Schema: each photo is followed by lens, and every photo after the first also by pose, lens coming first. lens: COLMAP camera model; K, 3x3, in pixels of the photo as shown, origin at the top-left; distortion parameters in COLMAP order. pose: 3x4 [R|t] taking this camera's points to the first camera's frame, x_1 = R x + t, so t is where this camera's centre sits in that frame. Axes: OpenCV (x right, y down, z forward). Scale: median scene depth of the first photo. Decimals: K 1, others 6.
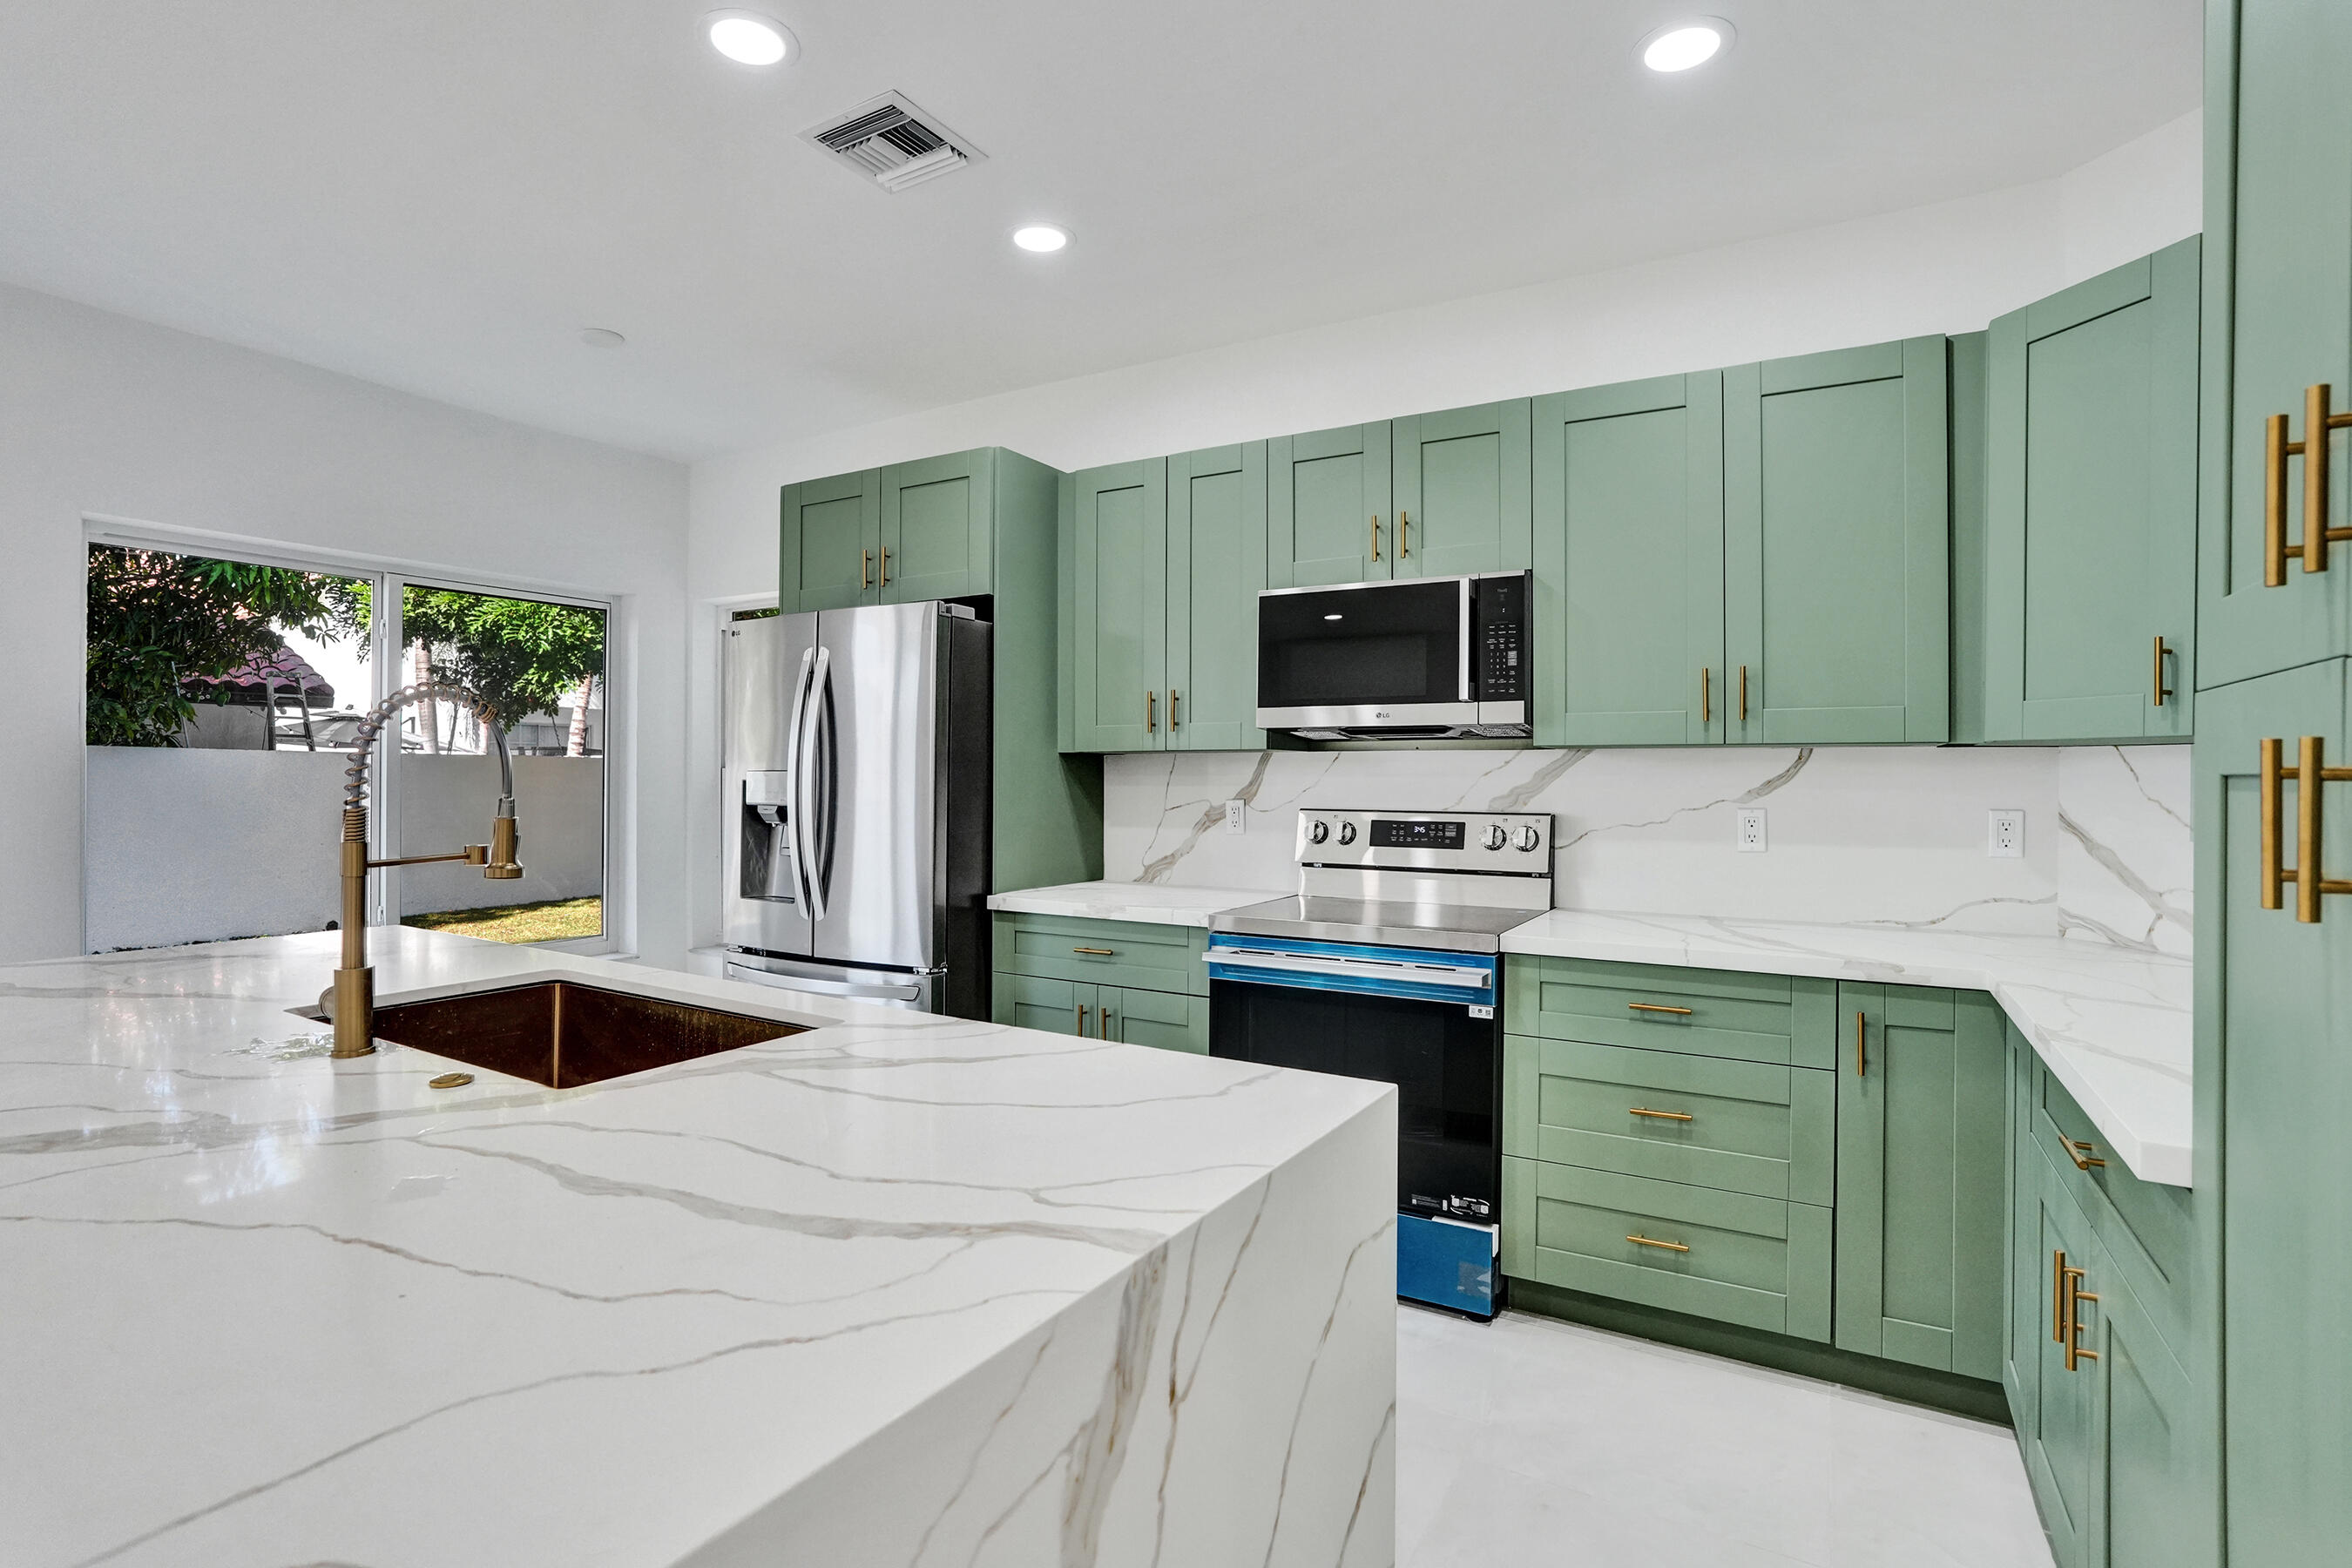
lens RADIAL K [[1139.2, 0, 1176.5], [0, 1139.2, 770.8], [0, 0, 1]] dist [-0.054411, 0.020653]
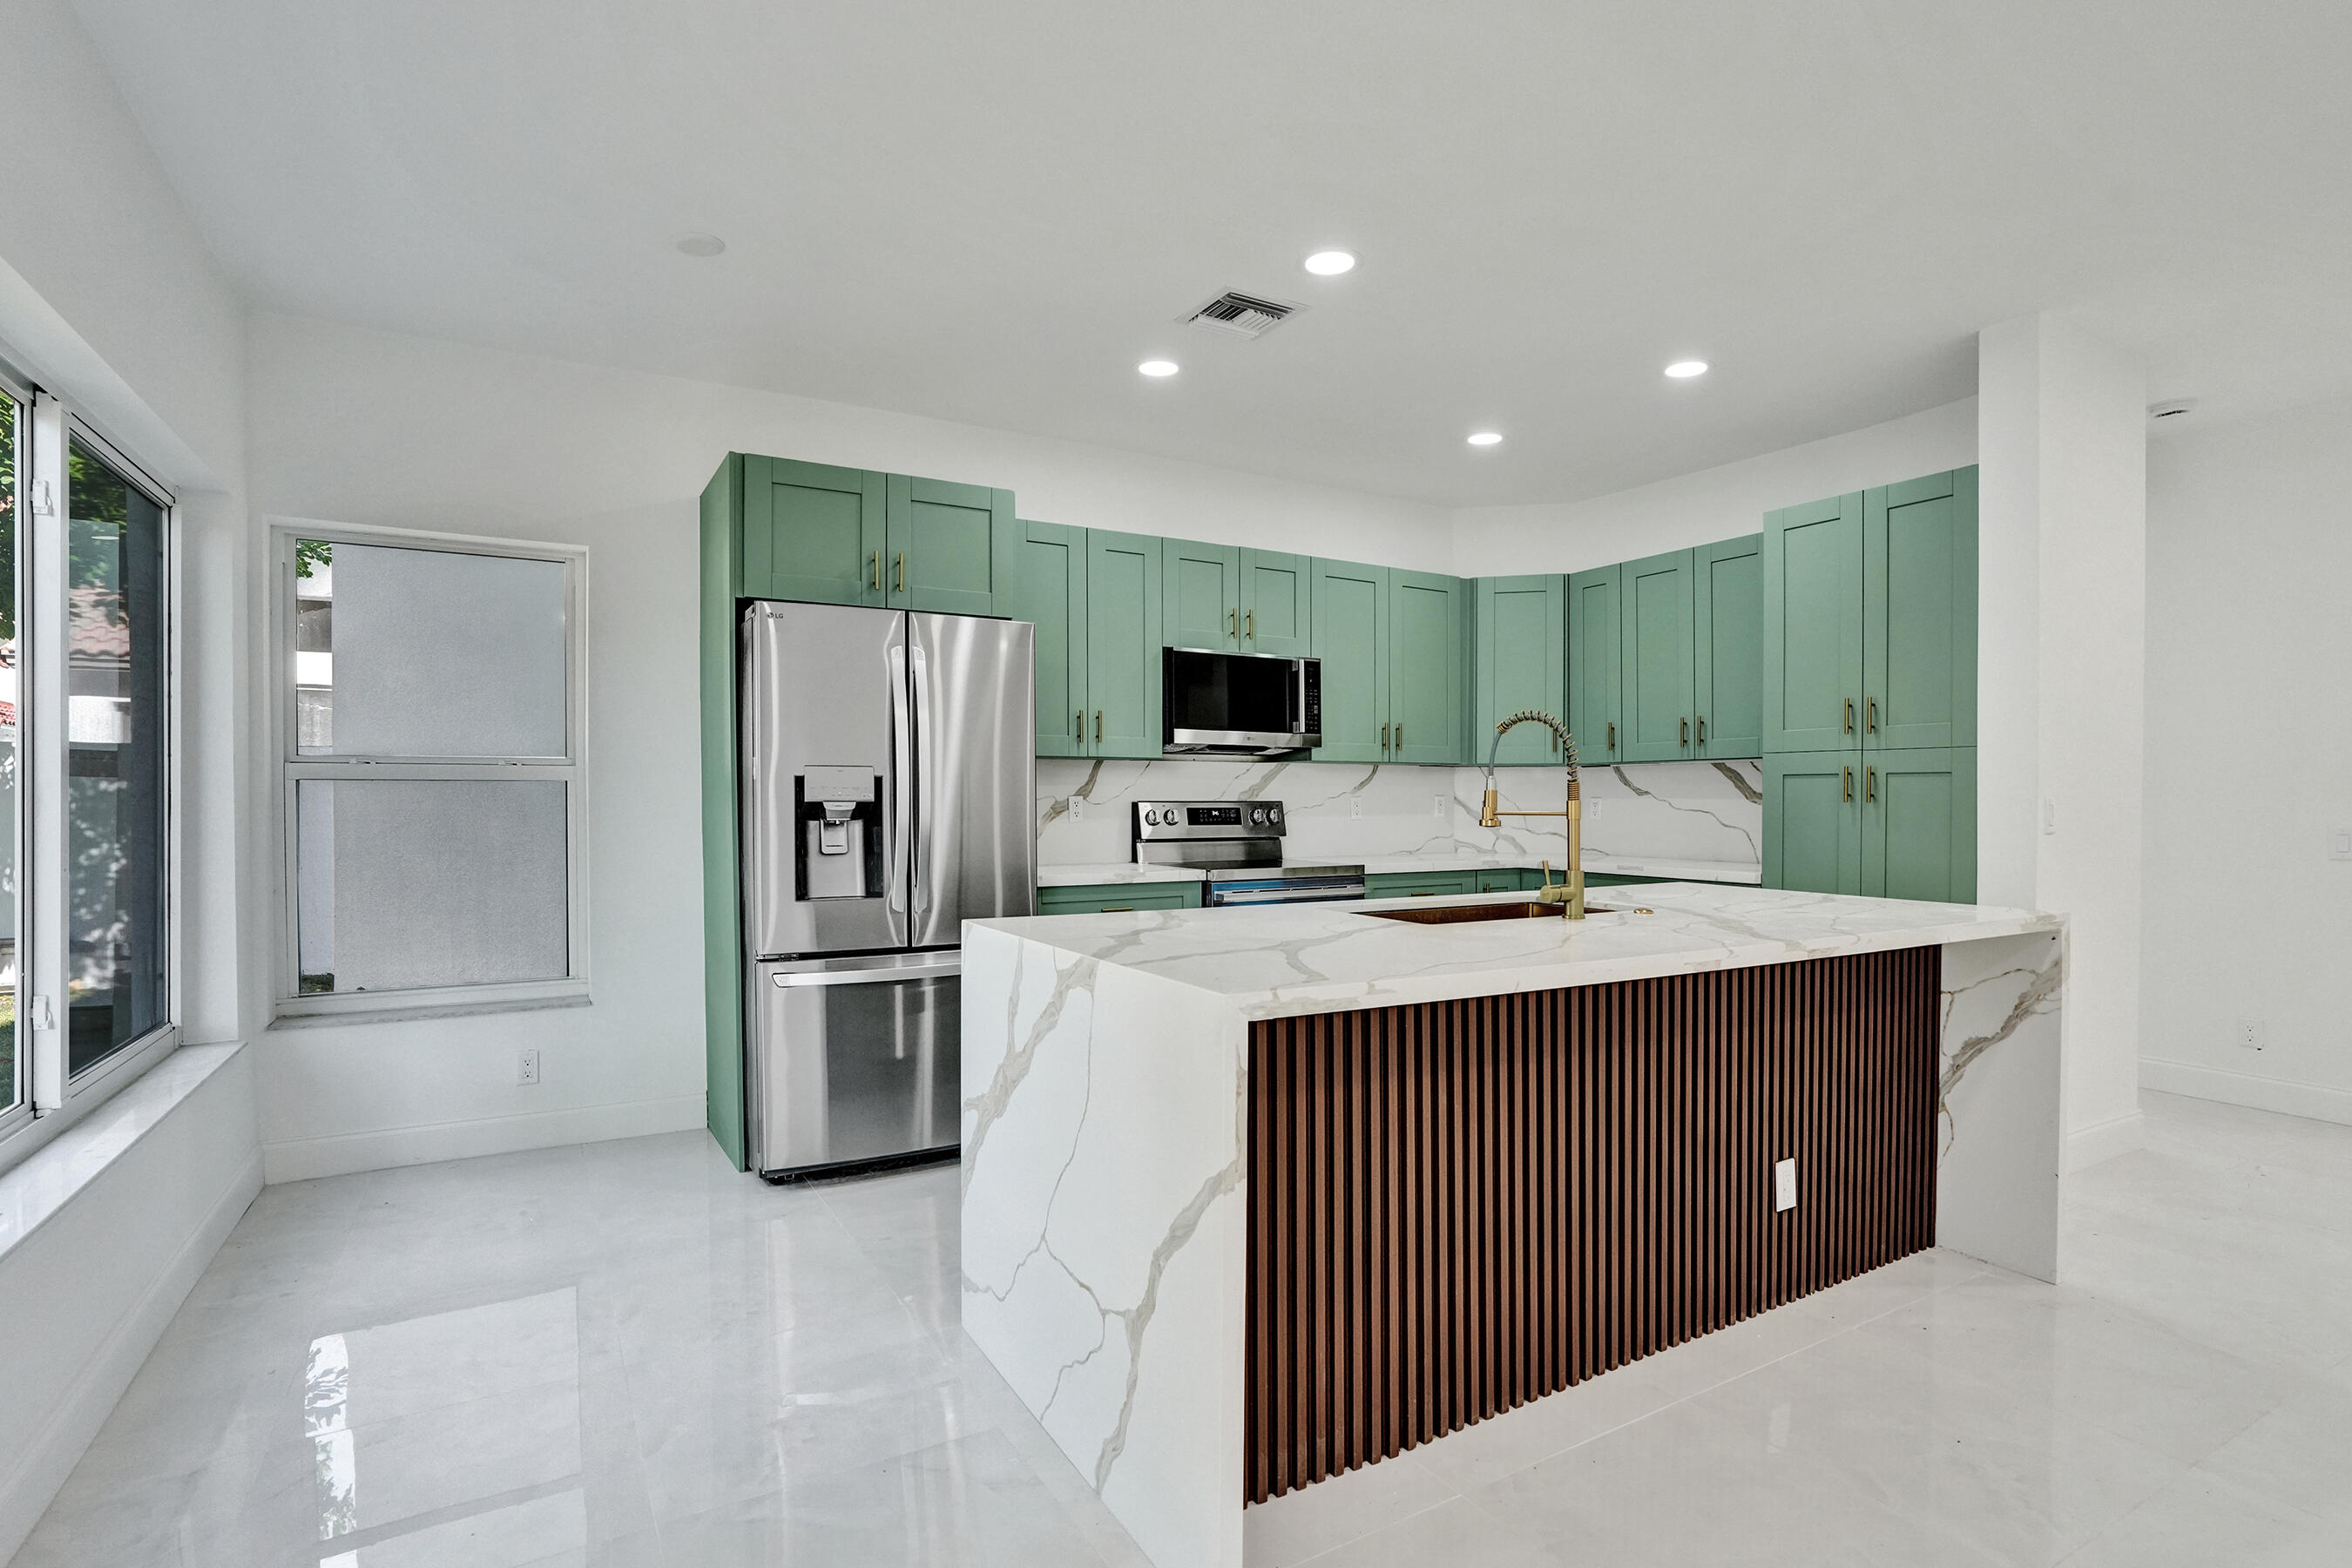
lens RADIAL K [[1139.2, 0, 1163.9], [0, 1139.2, 830.4], [0, 0, 1]] dist [-0.054411, 0.020653]
pose [[0.490822, -0.028825, 0.870783, -1.181438], [-0.001795, 0.999417, 0.034095, 0.023205], [-0.871258, -0.018298, 0.490484, 0.311668]]
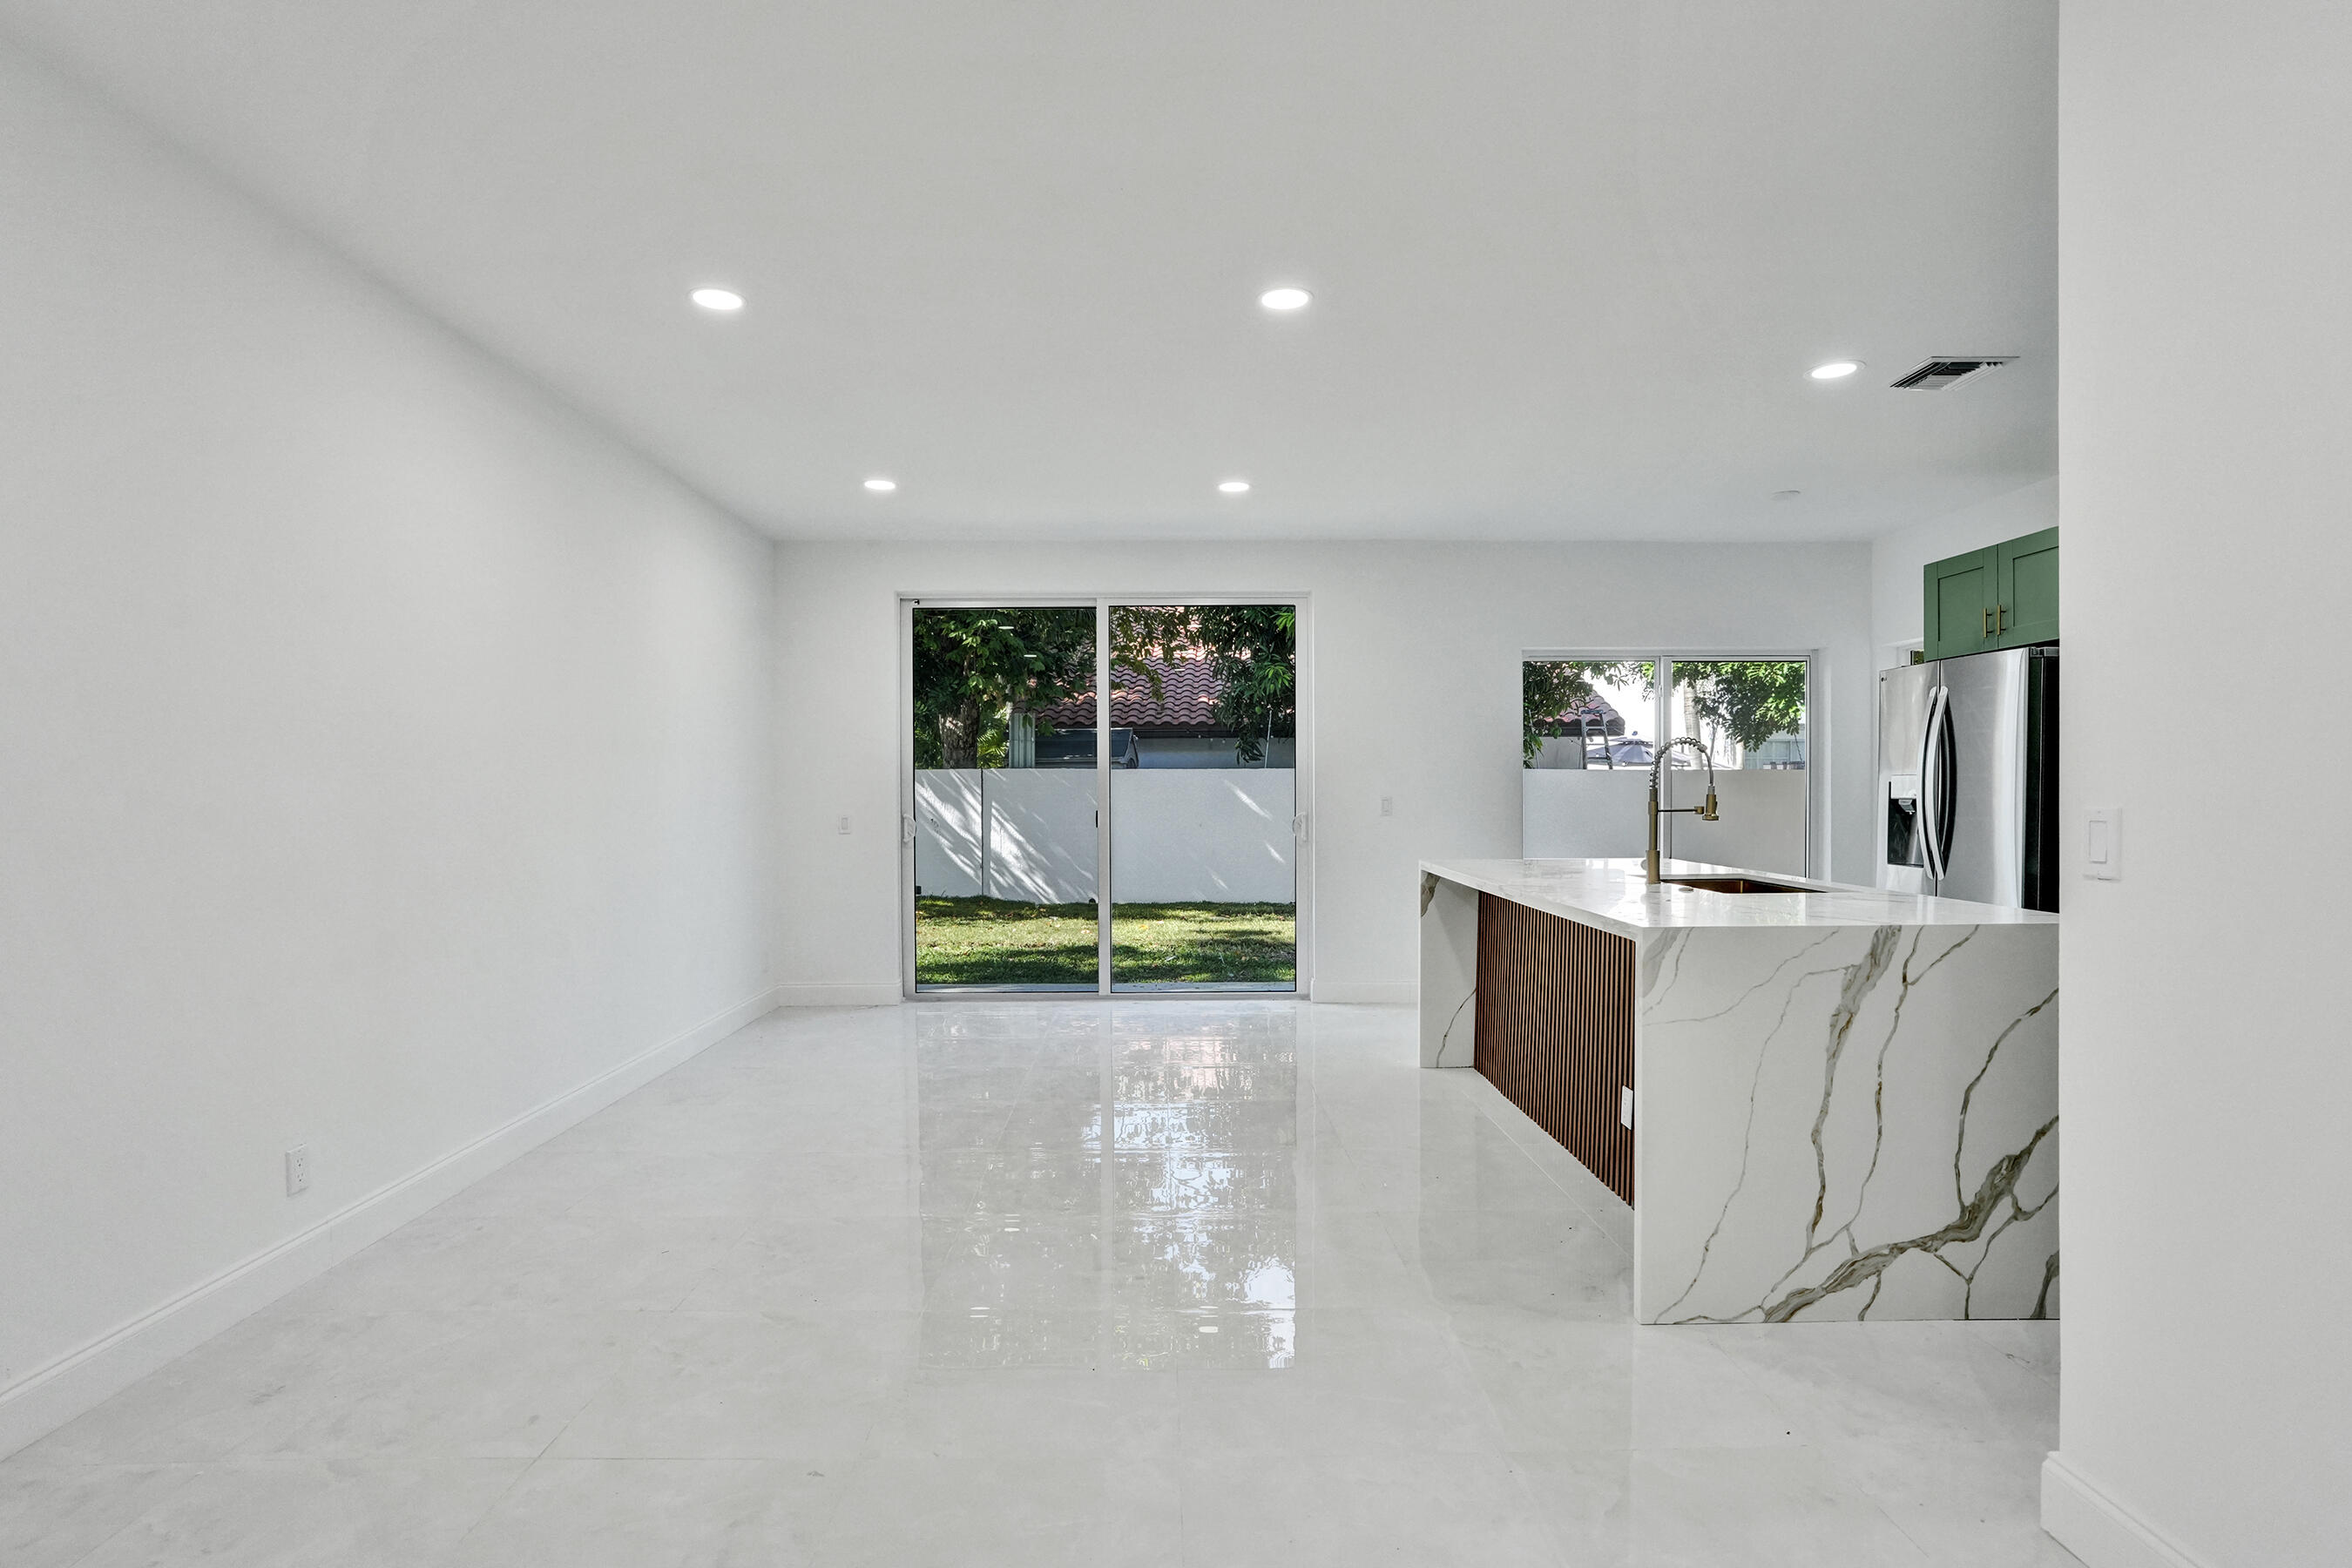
lens RADIAL K [[1139.2, 0, 1145.5], [0, 1139.2, 805.1], [0, 0, 1]] dist [-0.054411, 0.020653]
pose [[0.499826, 0.004812, -0.866112, 0.415458], [0.010661, 0.999875, 0.011708, 0.012728], [0.866060, -0.015085, 0.499712, -0.588856]]
